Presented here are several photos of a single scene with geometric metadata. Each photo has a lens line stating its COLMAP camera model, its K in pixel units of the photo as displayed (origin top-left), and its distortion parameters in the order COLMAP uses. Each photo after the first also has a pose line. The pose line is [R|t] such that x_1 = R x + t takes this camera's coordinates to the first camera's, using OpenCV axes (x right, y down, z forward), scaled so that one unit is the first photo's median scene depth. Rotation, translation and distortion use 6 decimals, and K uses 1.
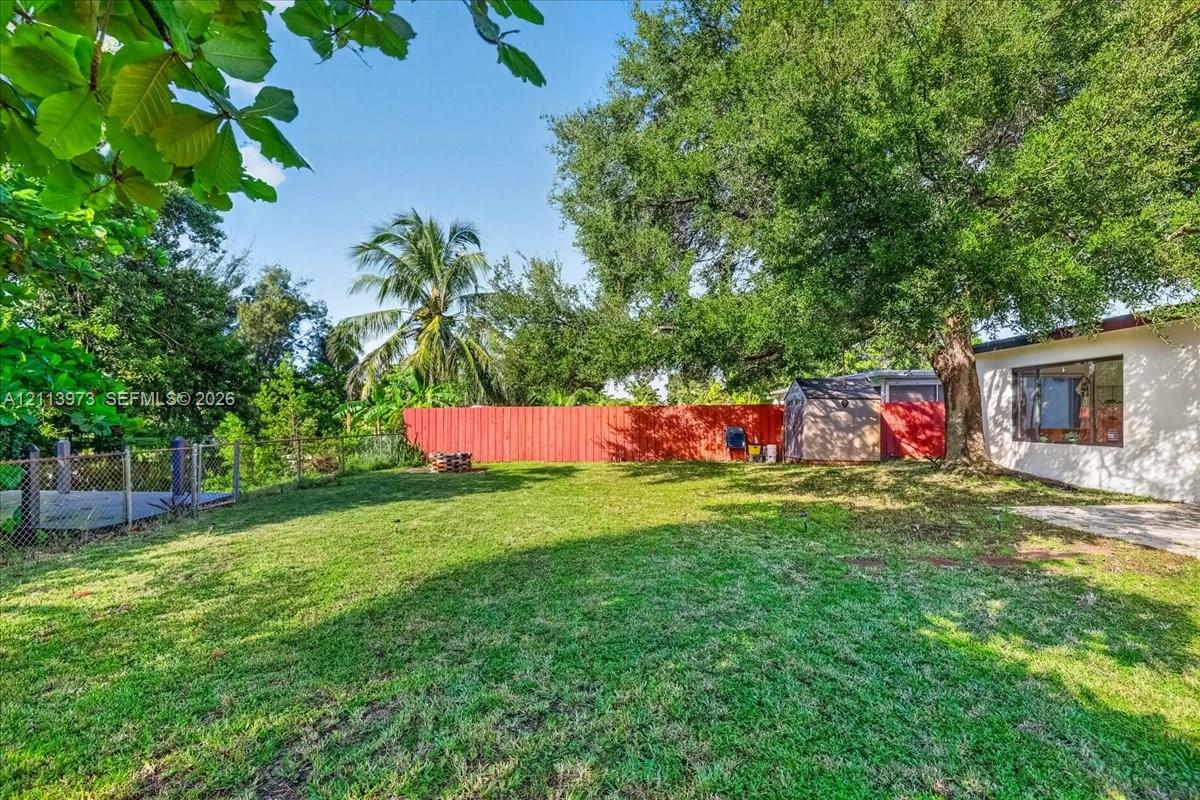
lens RADIAL K [[583.5, 0, 594.6], [0, 583.5, 409.7], [0, 0, 1]] dist [0.001400, -0.000031]
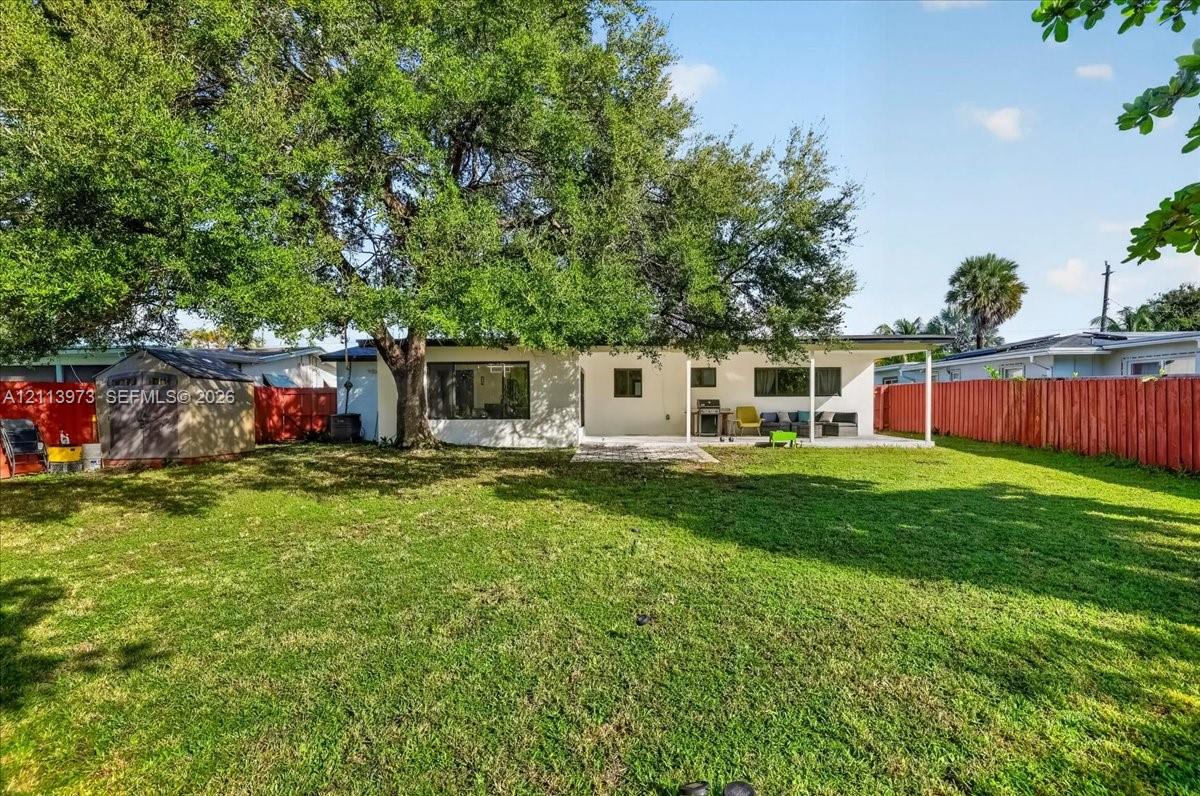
lens RADIAL K [[583.5, 0, 594.6], [0, 583.5, 407.7], [0, 0, 1]] dist [0.001400, -0.000031]
pose [[-0.007578, -0.013702, 0.999877, -0.548086], [-0.009379, 0.999863, 0.013631, 0.007888], [-0.999927, -0.009274, -0.007705, 0.648562]]
